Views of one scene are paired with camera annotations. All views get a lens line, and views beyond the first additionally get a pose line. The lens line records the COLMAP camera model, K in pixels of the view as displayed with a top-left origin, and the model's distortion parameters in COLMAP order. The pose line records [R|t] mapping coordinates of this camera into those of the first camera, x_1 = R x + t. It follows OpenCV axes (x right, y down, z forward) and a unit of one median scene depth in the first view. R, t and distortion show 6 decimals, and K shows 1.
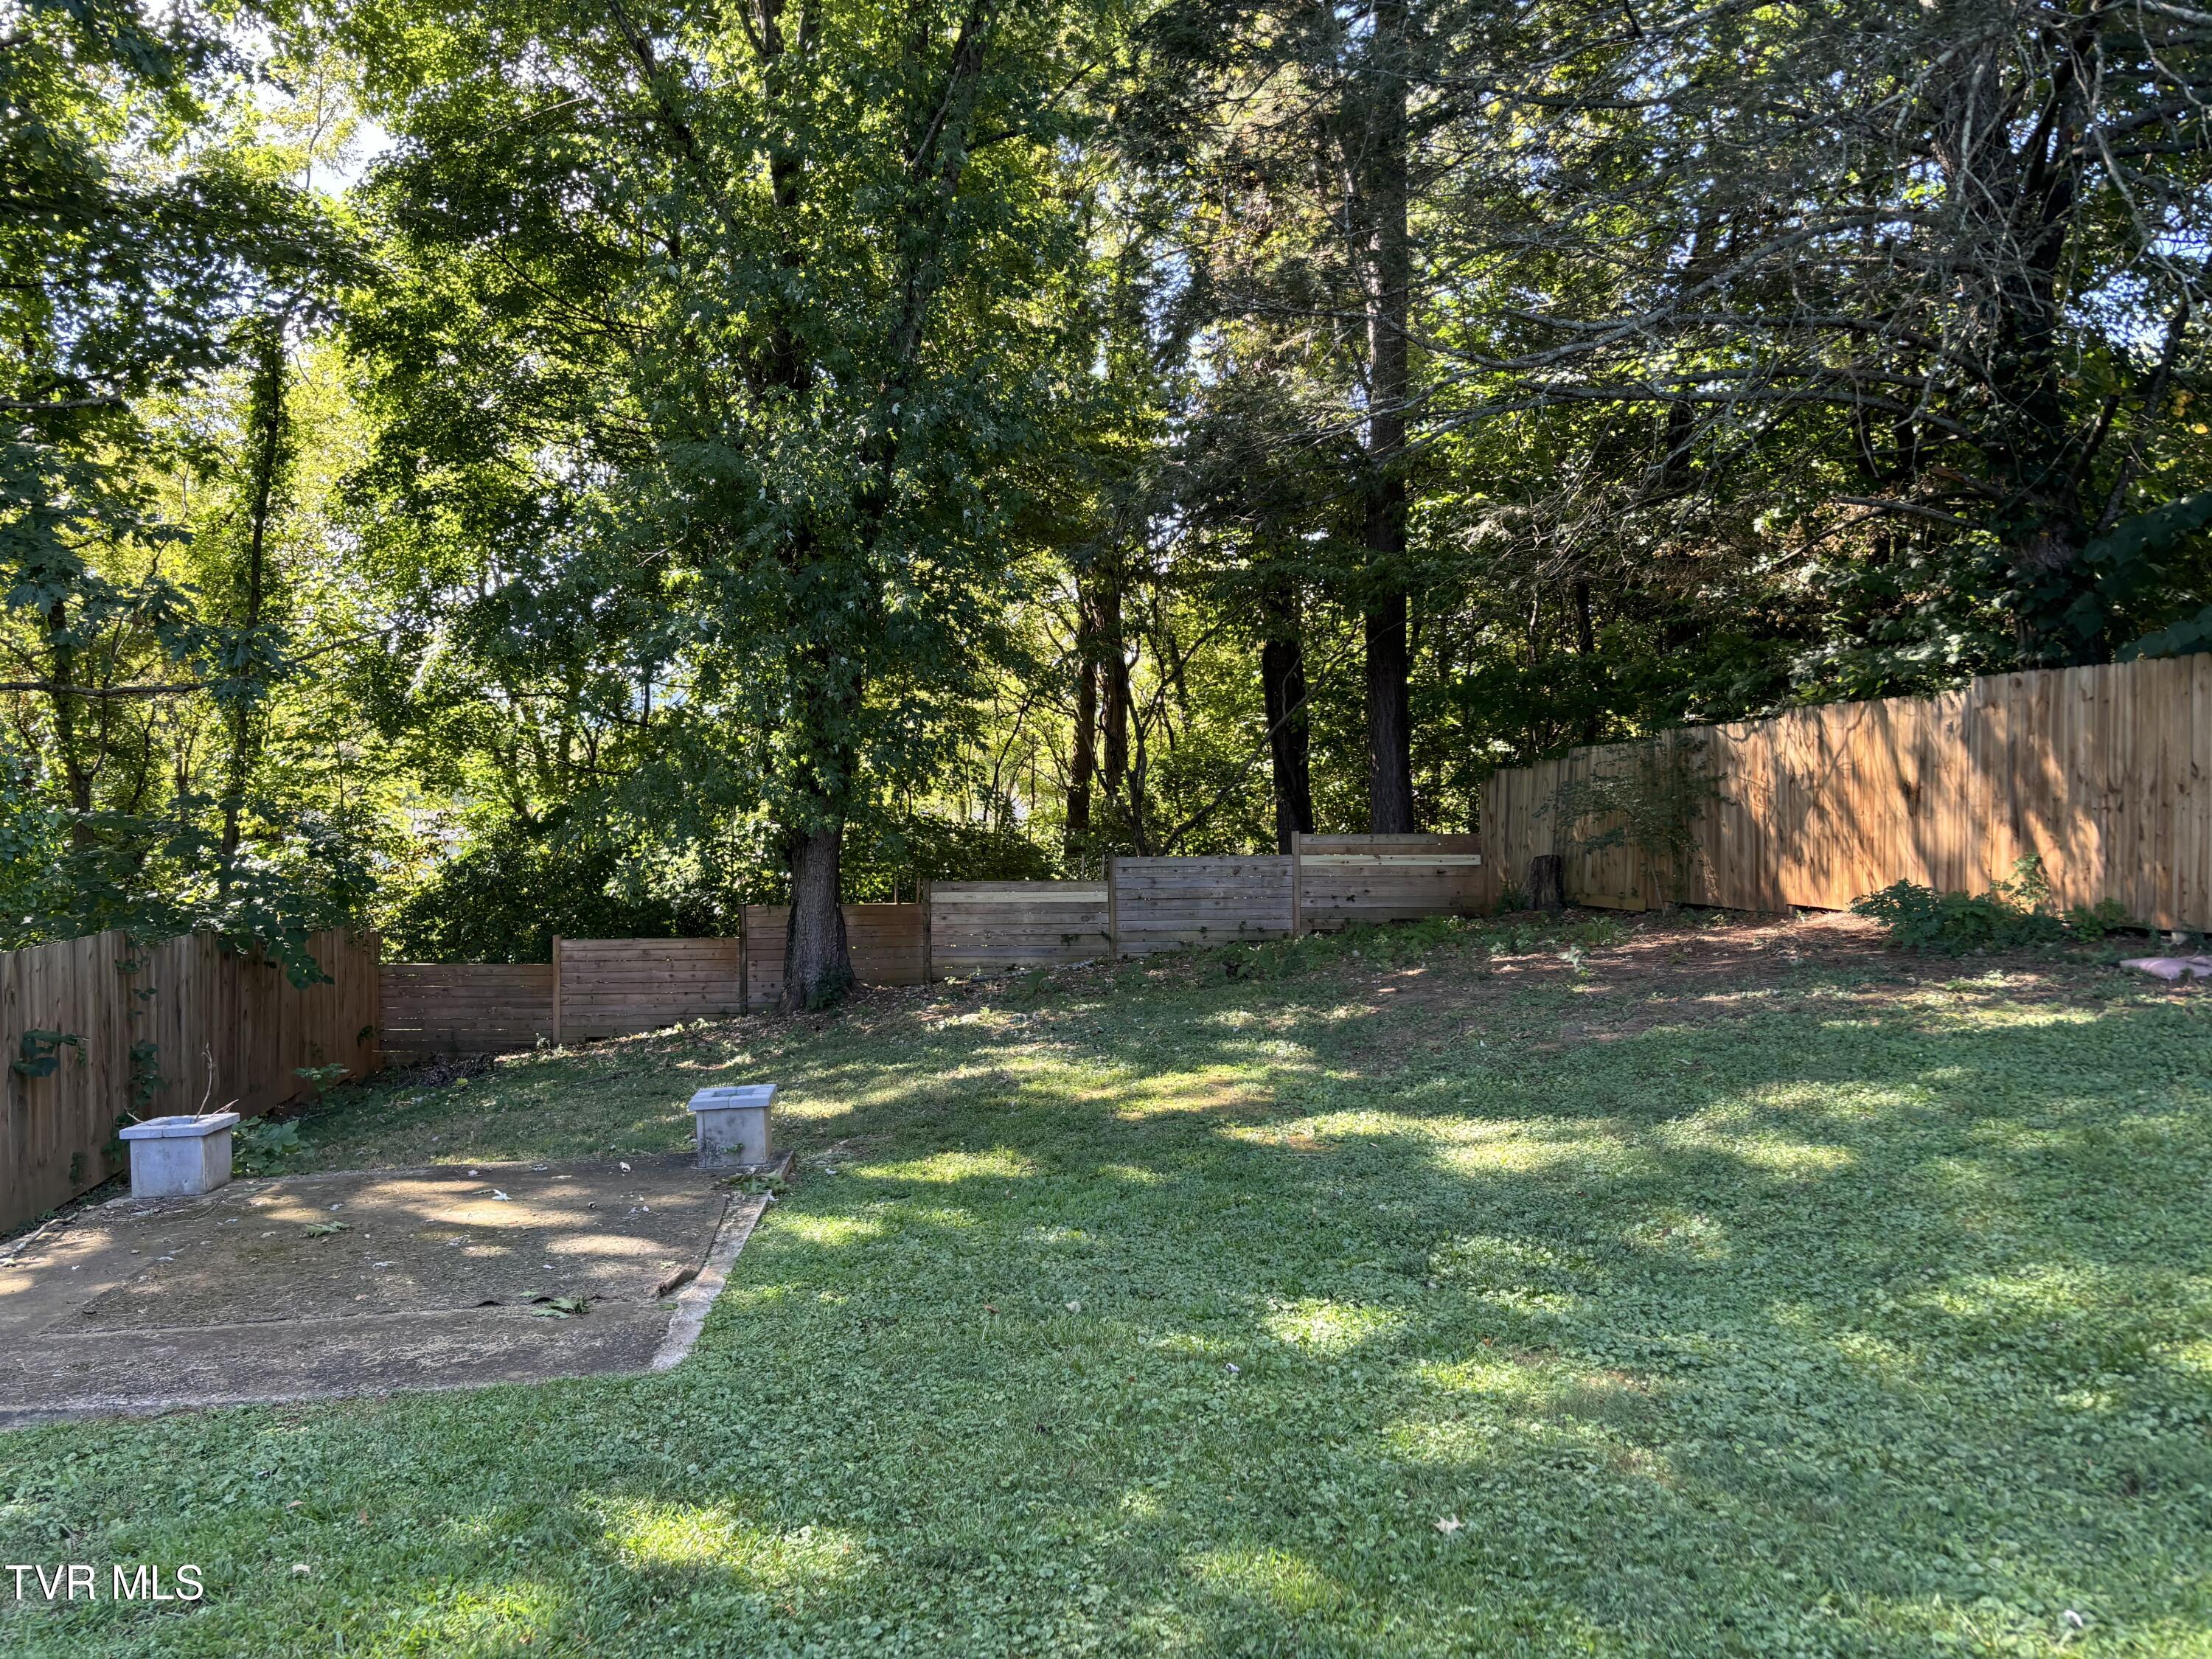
lens RADIAL K [[1680.7, 0, 1116.3], [0, 1680.7, 835.4], [0, 0, 1]] dist [0.057600, -0.056597]
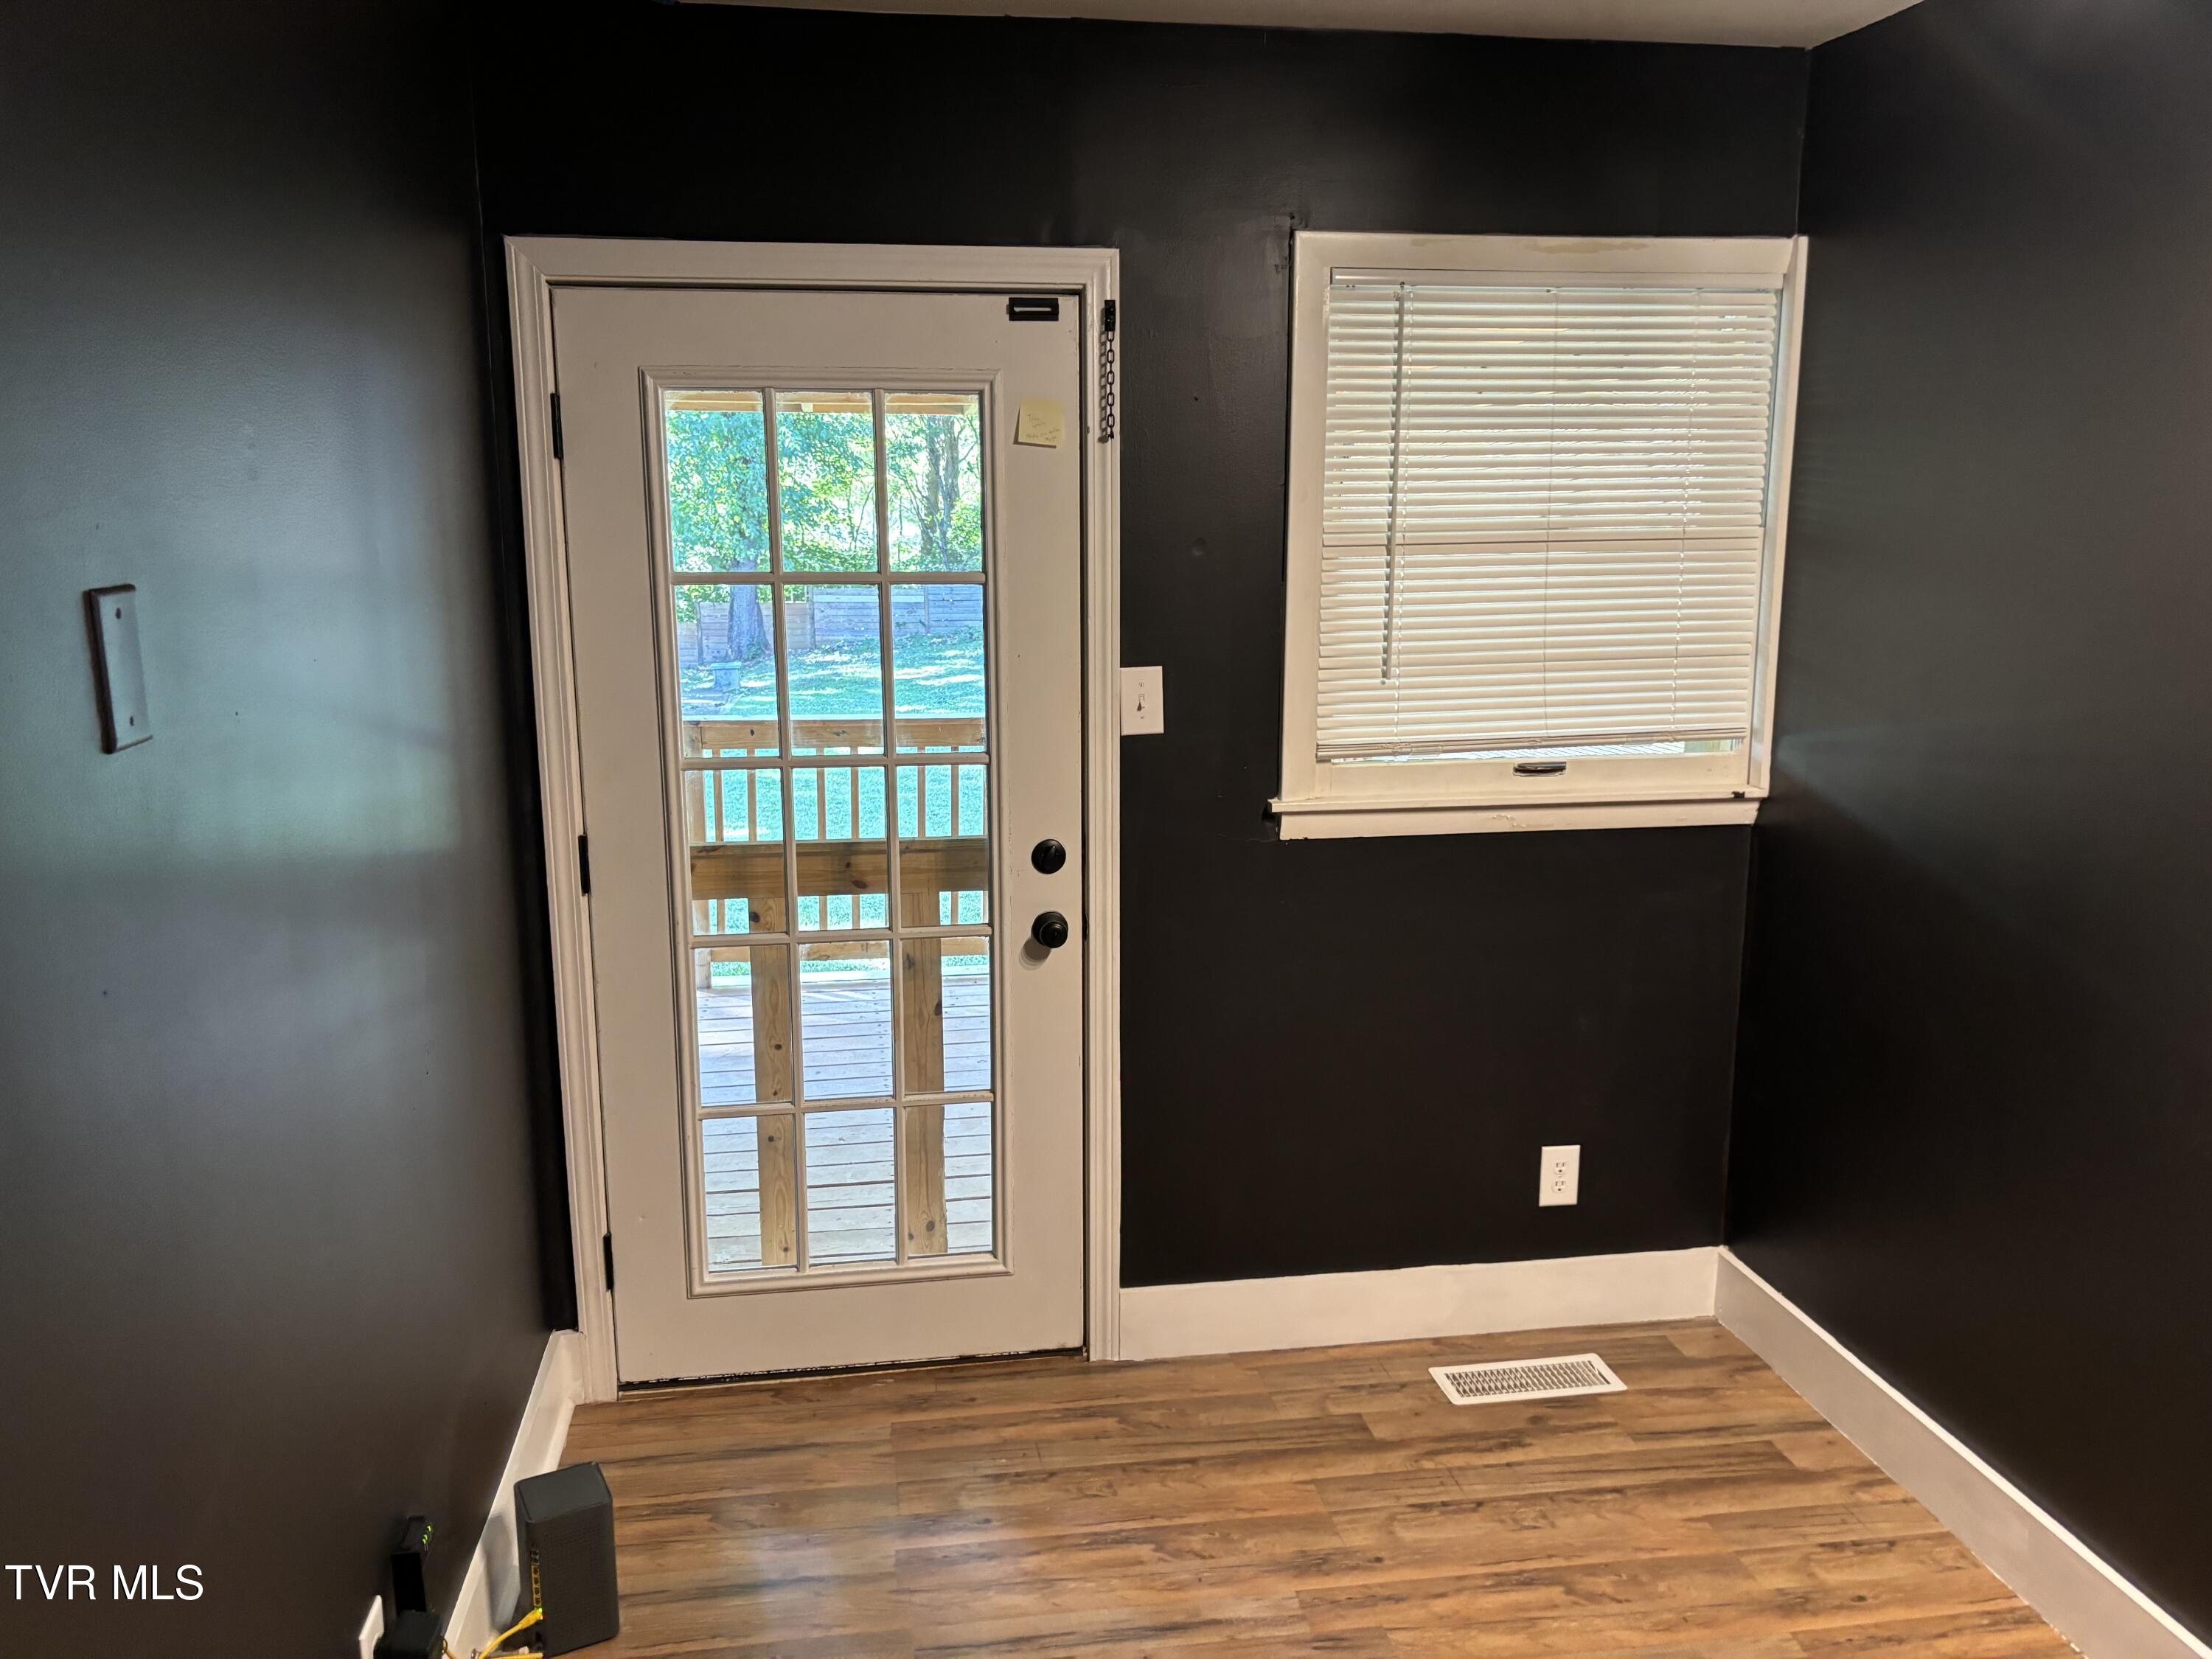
lens RADIAL K [[1680.7, 0, 1097.7], [0, 1680.7, 890.3], [0, 0, 1]] dist [0.057600, -0.056597]
pose [[0.999266, -0.000805, 0.038310, 0.139041], [-0.006823, 0.980067, 0.198551, -0.016346], [-0.037706, -0.198667, 0.979341, -0.914452]]
